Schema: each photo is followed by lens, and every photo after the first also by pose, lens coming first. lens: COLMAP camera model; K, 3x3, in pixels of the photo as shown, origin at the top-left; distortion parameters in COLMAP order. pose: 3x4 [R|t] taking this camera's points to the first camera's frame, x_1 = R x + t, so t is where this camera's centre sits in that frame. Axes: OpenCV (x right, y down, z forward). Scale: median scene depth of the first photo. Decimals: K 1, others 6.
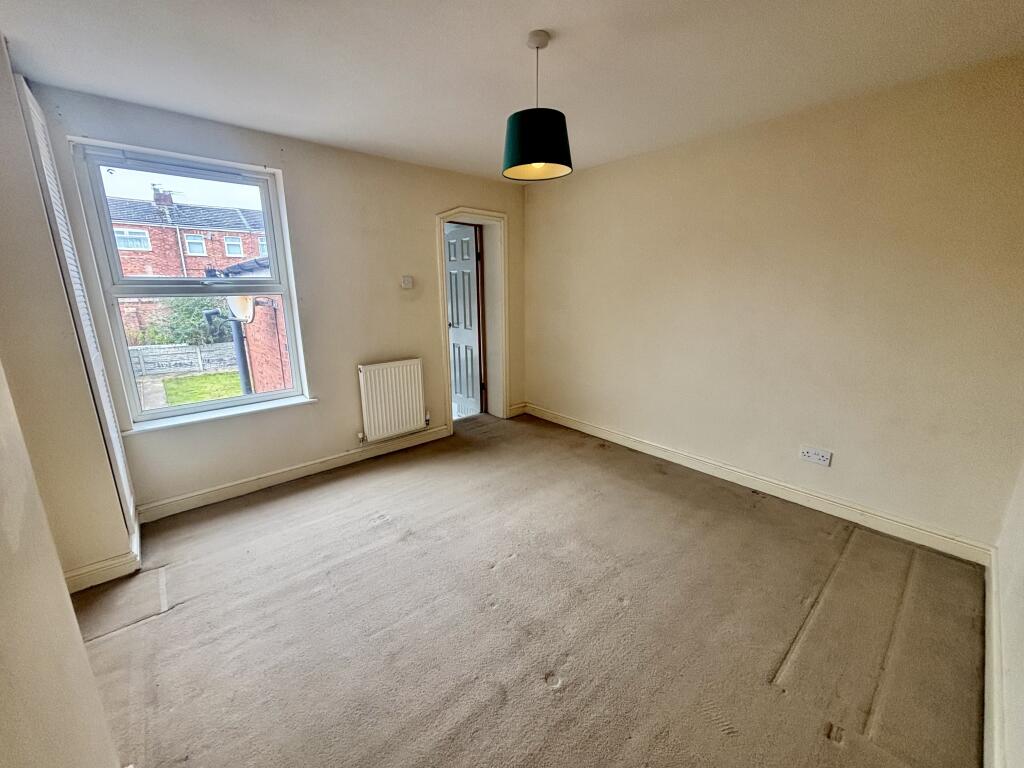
lens RADIAL K [[409.7, 0, 512.0], [0, 409.7, 384.0], [0, 0, 1]] dist [-0.000025, -0.000321]
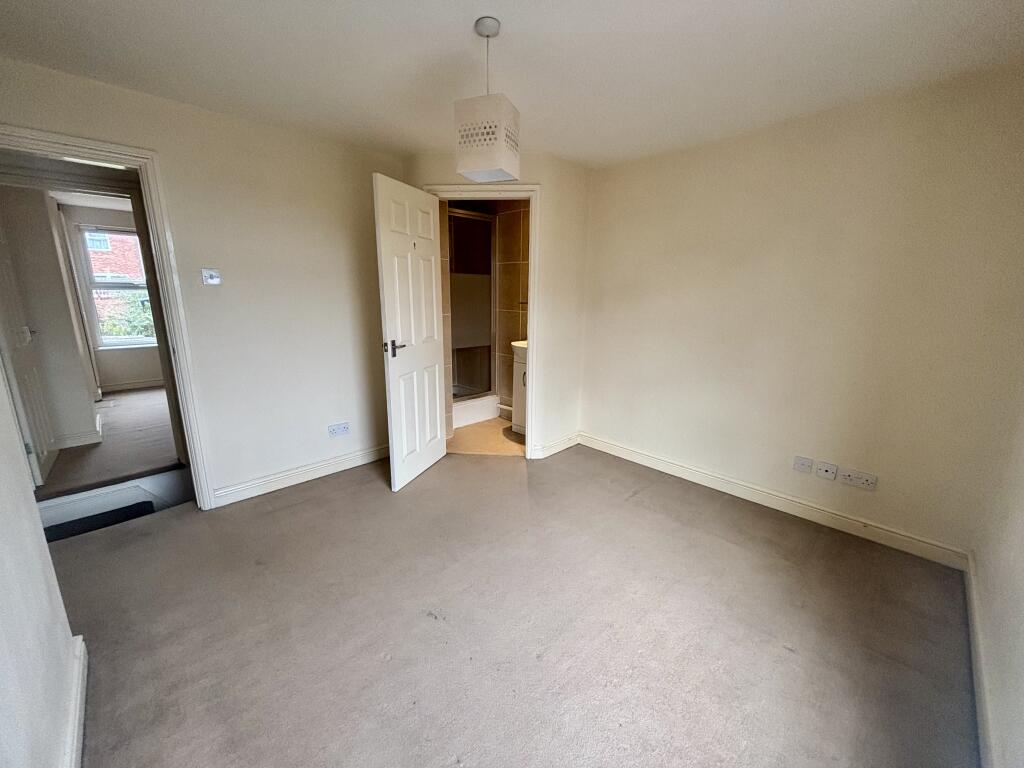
lens RADIAL K [[409.7, 0, 512.0], [0, 409.7, 384.0], [0, 0, 1]] dist [-0.000025, -0.000321]
pose [[0.998494, 0.005409, 0.054601, 0.822431], [-0.004919, 0.999946, -0.009110, 0.211547], [-0.054647, 0.008828, 0.998467, -0.923341]]
